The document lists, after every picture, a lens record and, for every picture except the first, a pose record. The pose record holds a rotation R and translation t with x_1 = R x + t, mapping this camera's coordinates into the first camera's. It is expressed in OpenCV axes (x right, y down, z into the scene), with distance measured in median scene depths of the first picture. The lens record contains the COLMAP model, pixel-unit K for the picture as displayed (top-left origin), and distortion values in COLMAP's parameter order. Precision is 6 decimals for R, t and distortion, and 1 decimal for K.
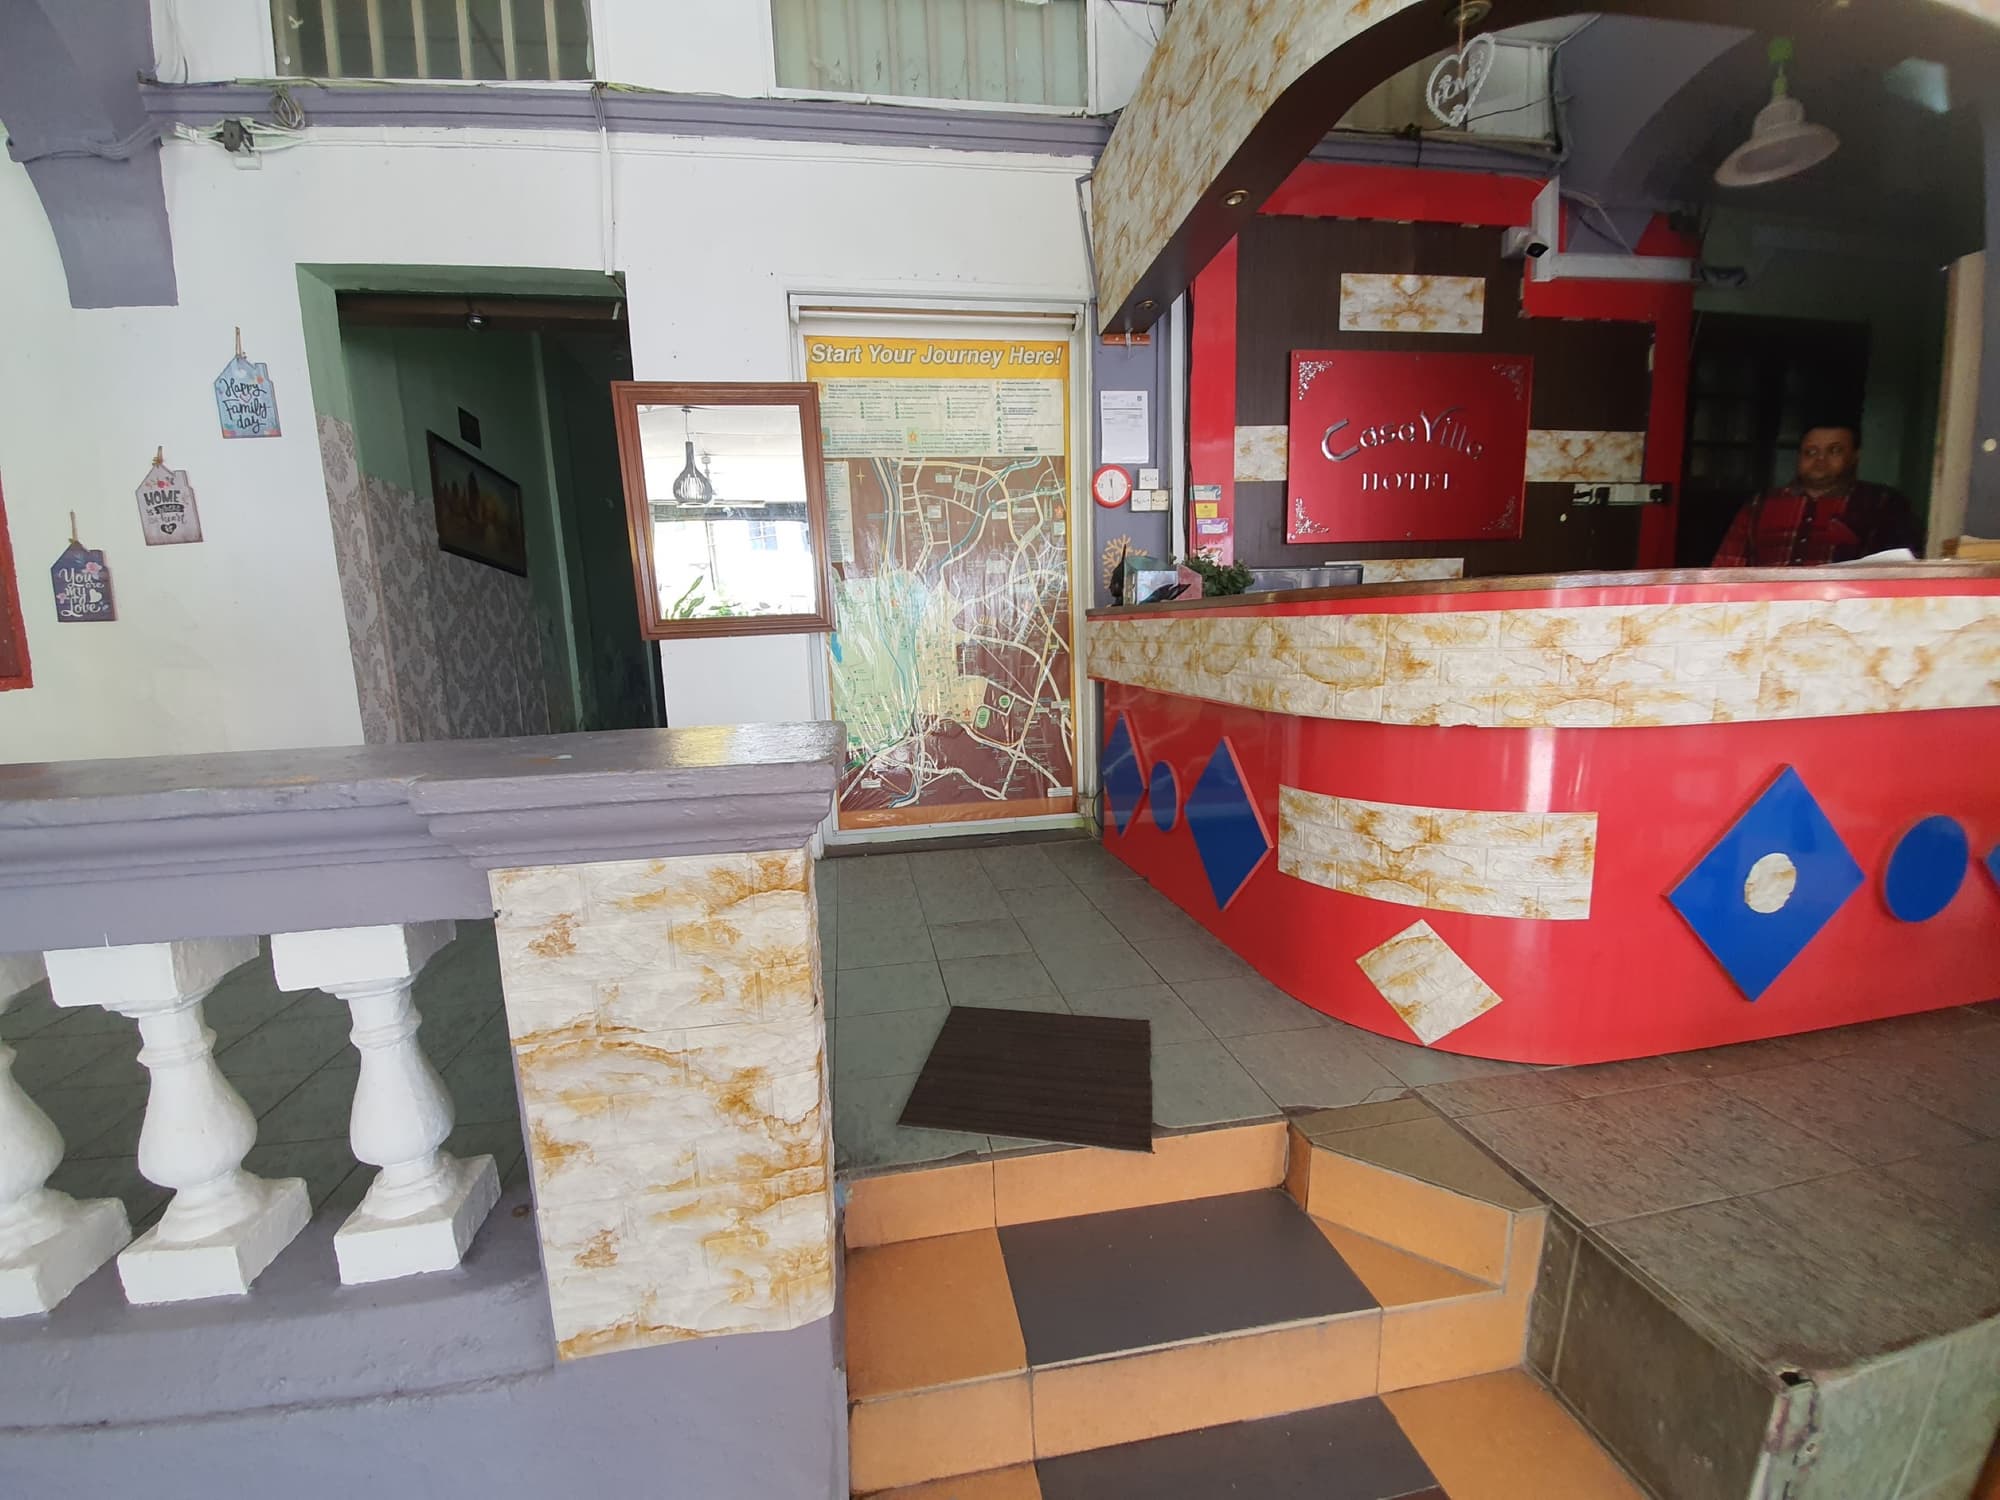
lens RADIAL K [[794.1, 0, 971.0], [0, 794.1, 763.2], [0, 0, 1]] dist [0.013499, -0.015637]
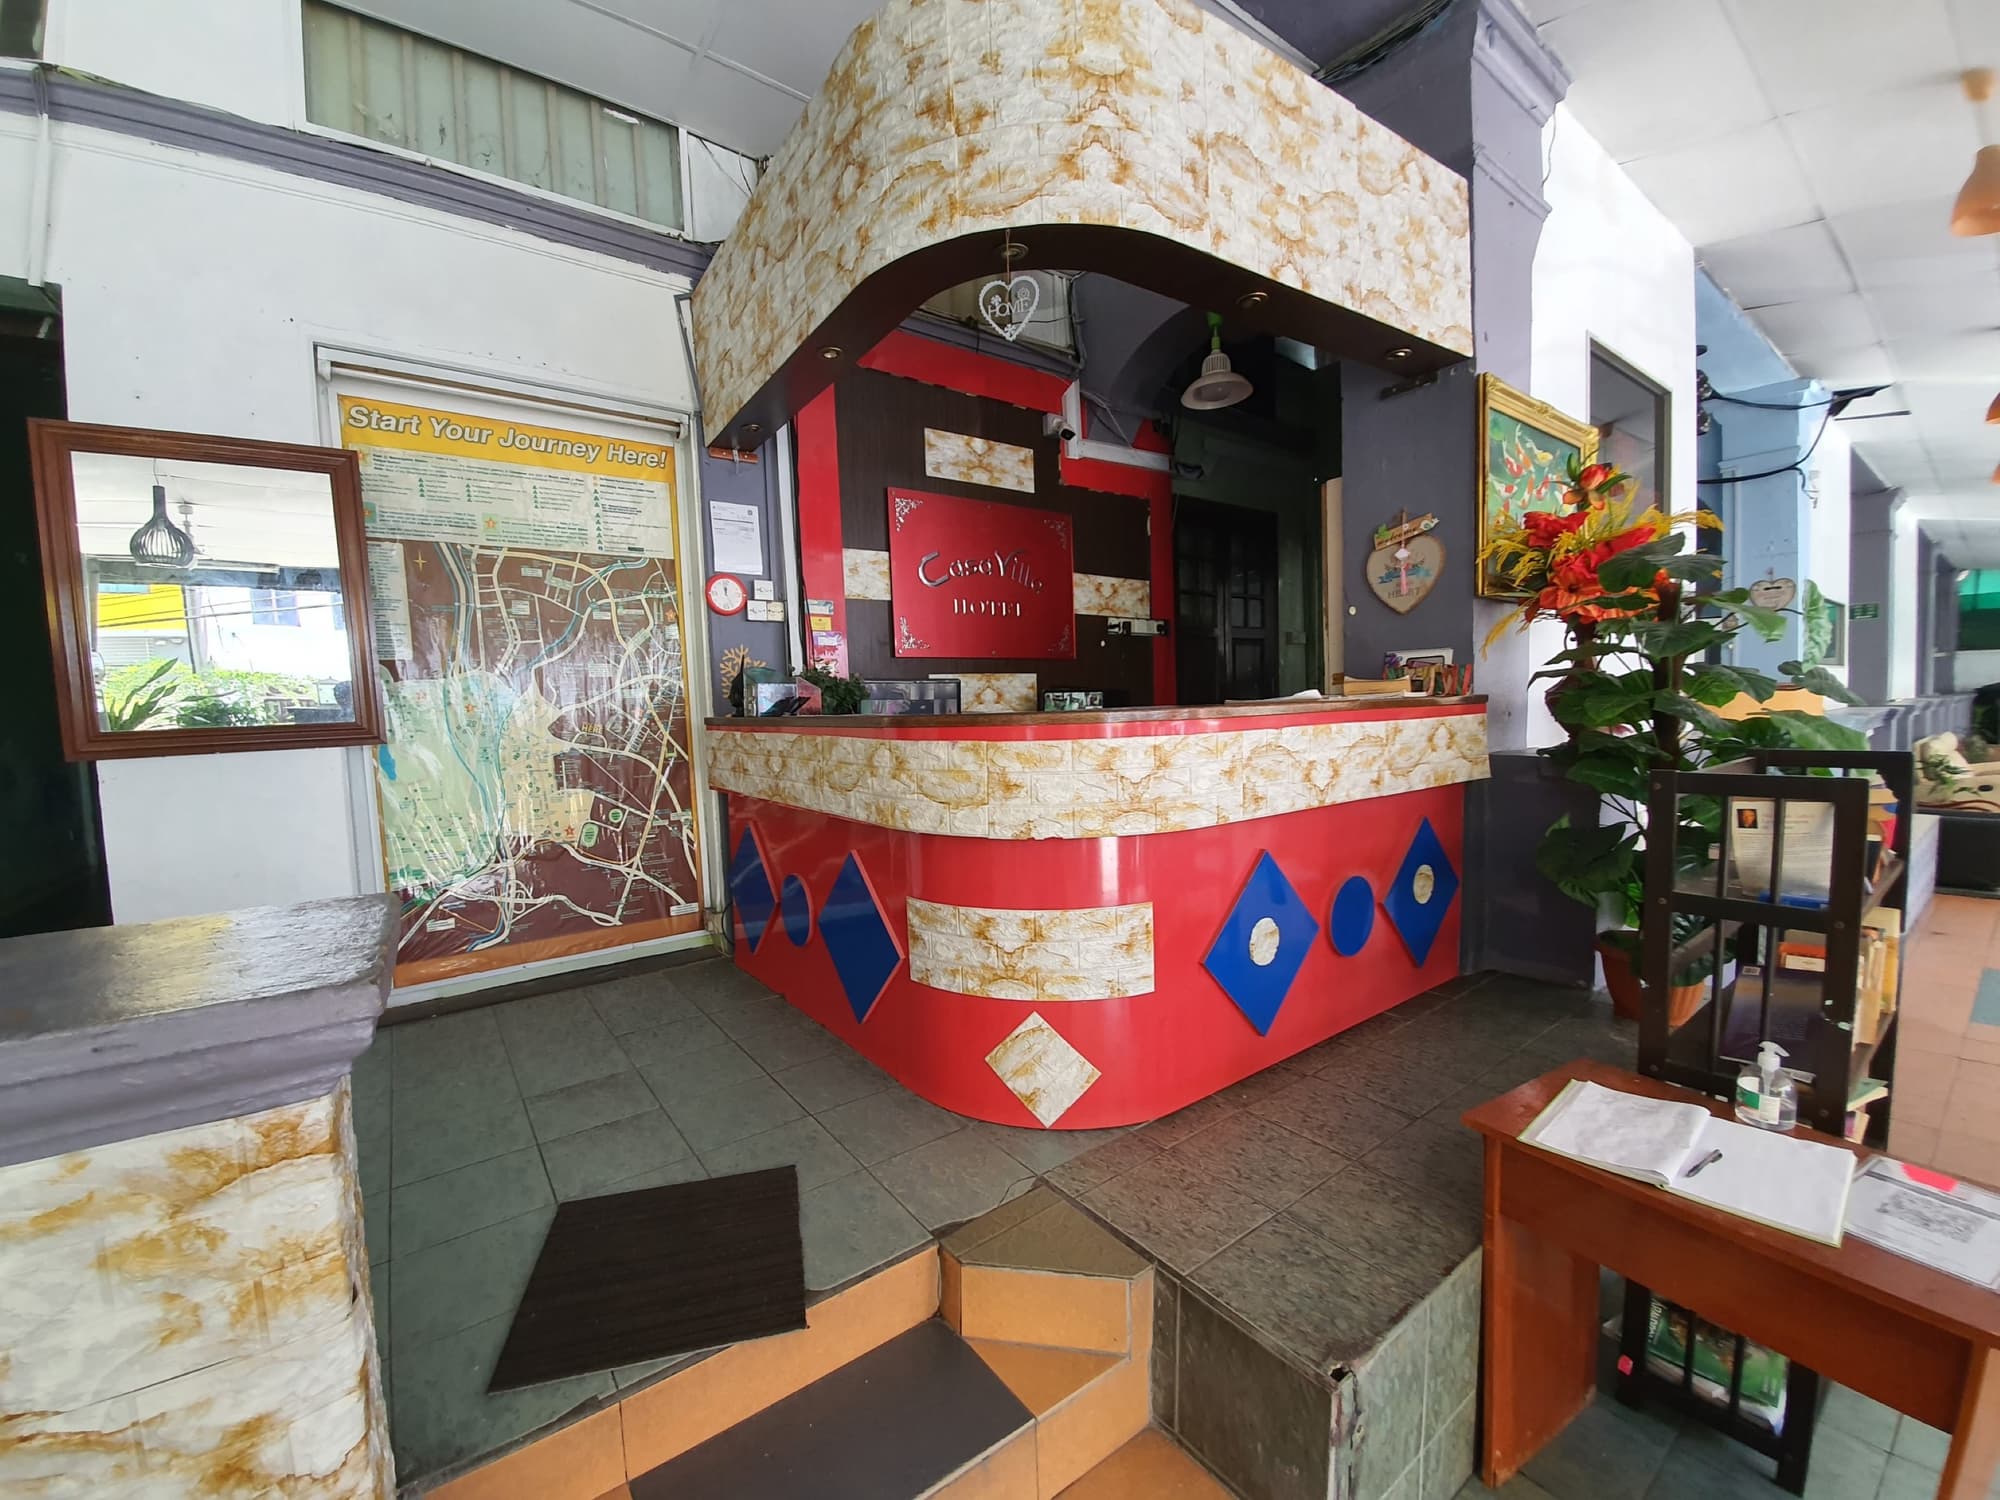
lens RADIAL K [[794.1, 0, 971.0], [0, 794.1, 763.2], [0, 0, 1]] dist [0.013499, -0.015637]
pose [[0.894186, -0.027915, 0.446824, 0.001994], [0.075364, 0.993197, -0.088770, -0.044534], [-0.441306, 0.113051, 0.890207, 0.012254]]
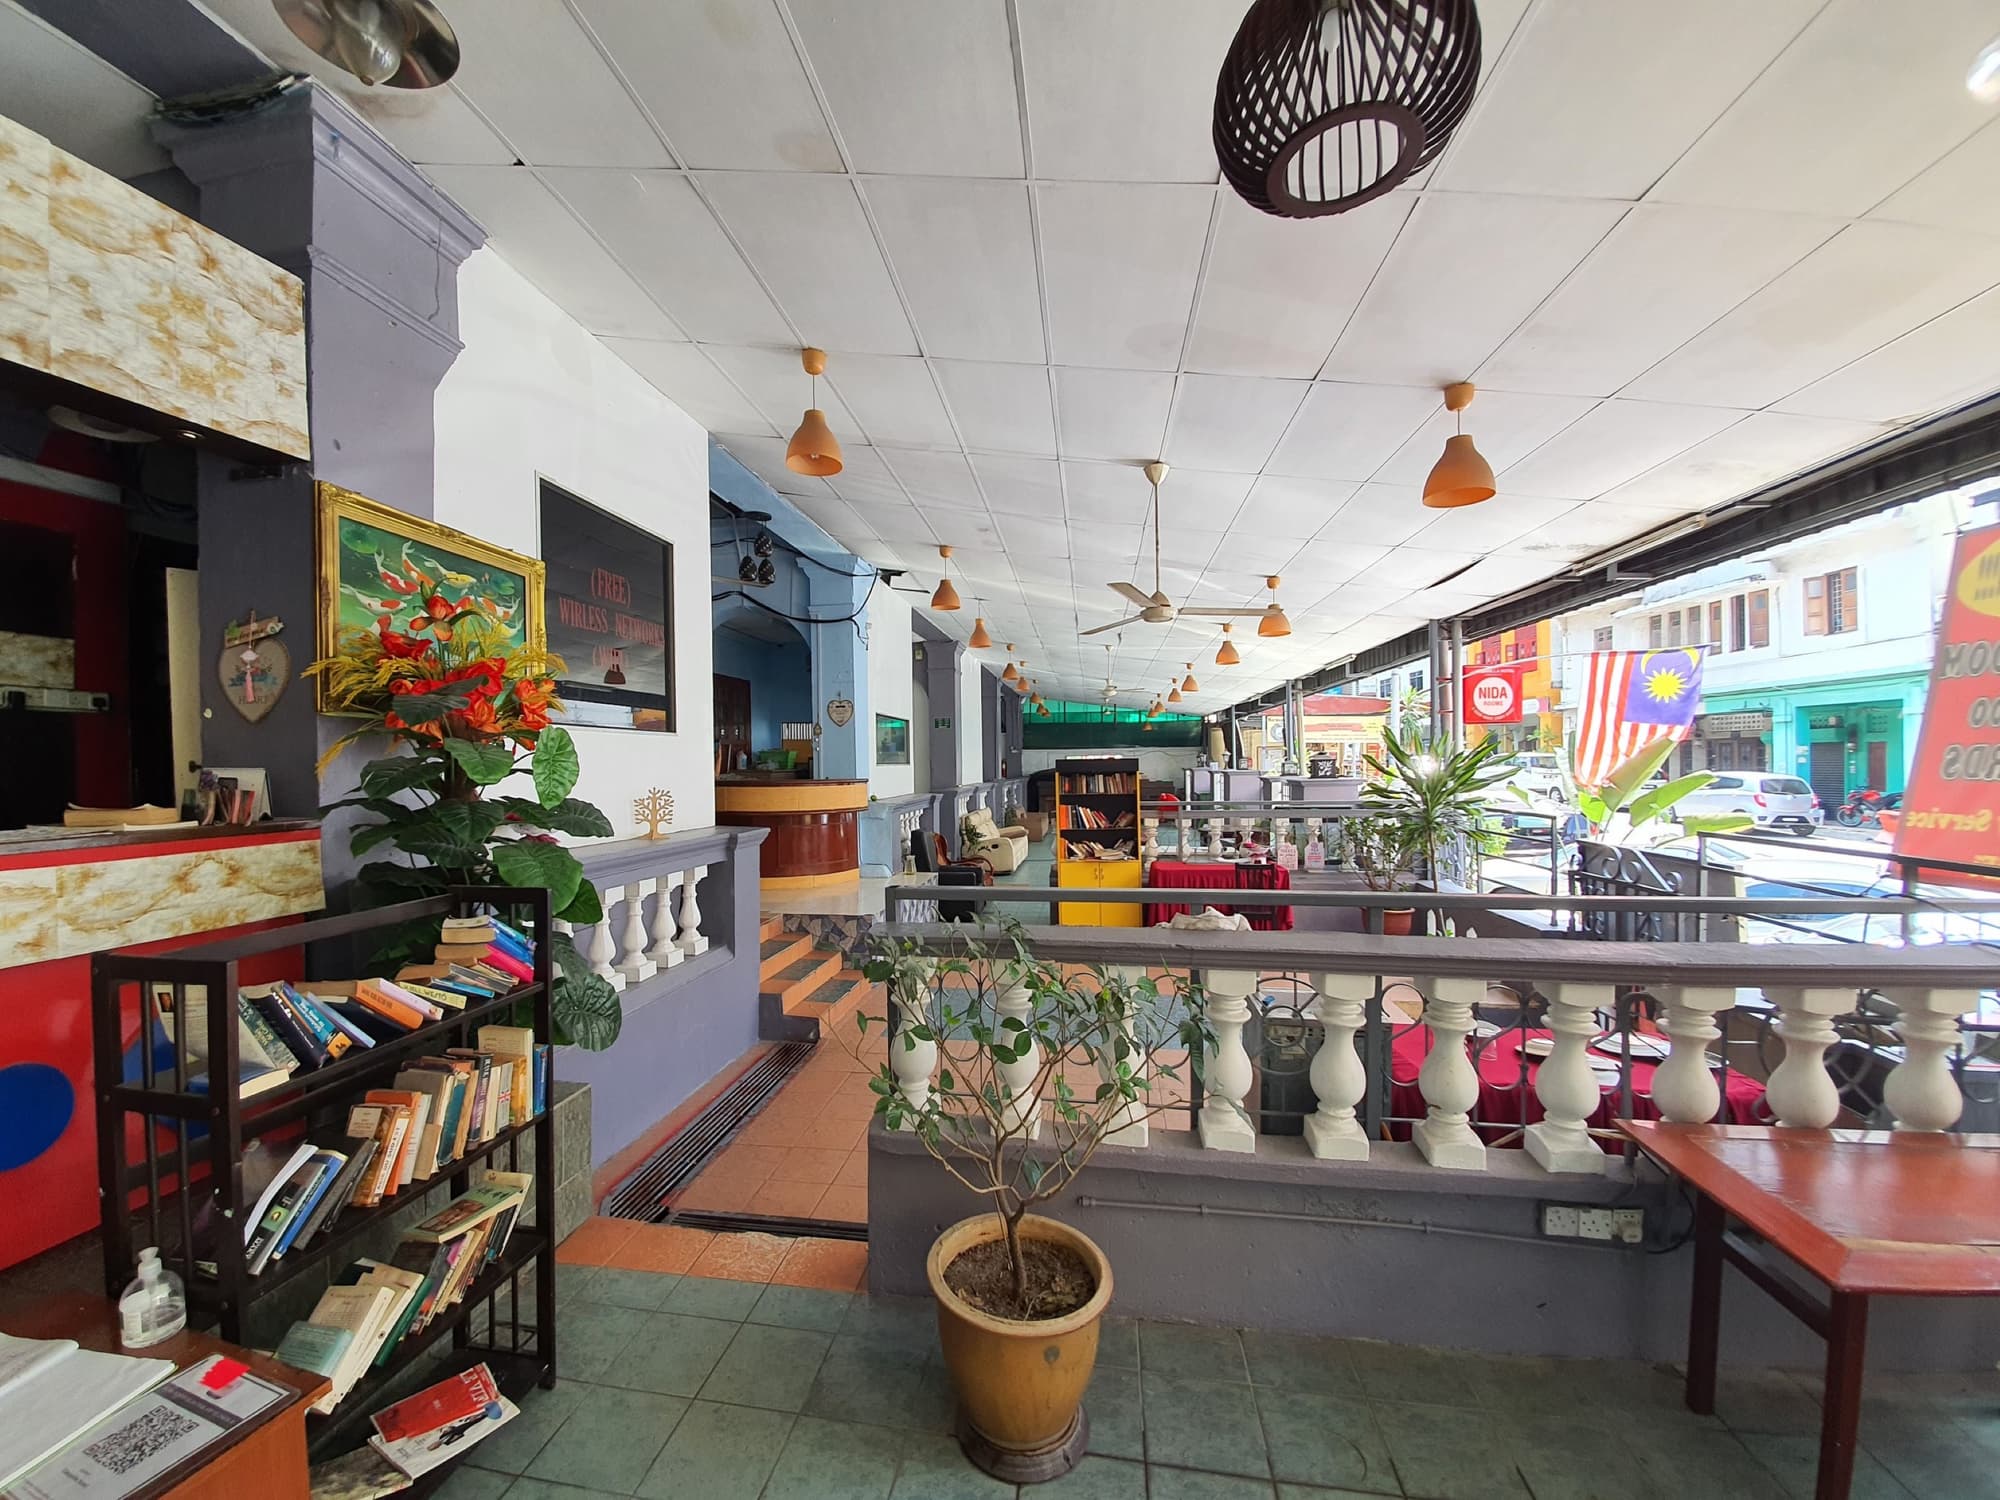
lens RADIAL K [[794.1, 0, 971.0], [0, 794.1, 763.2], [0, 0, 1]] dist [0.013499, -0.015637]
pose [[0.317048, 0.027873, 0.948000, 0.445920], [0.145715, 0.986268, -0.077731, -0.053094], [-0.937149, 0.162782, 0.308633, -0.457477]]
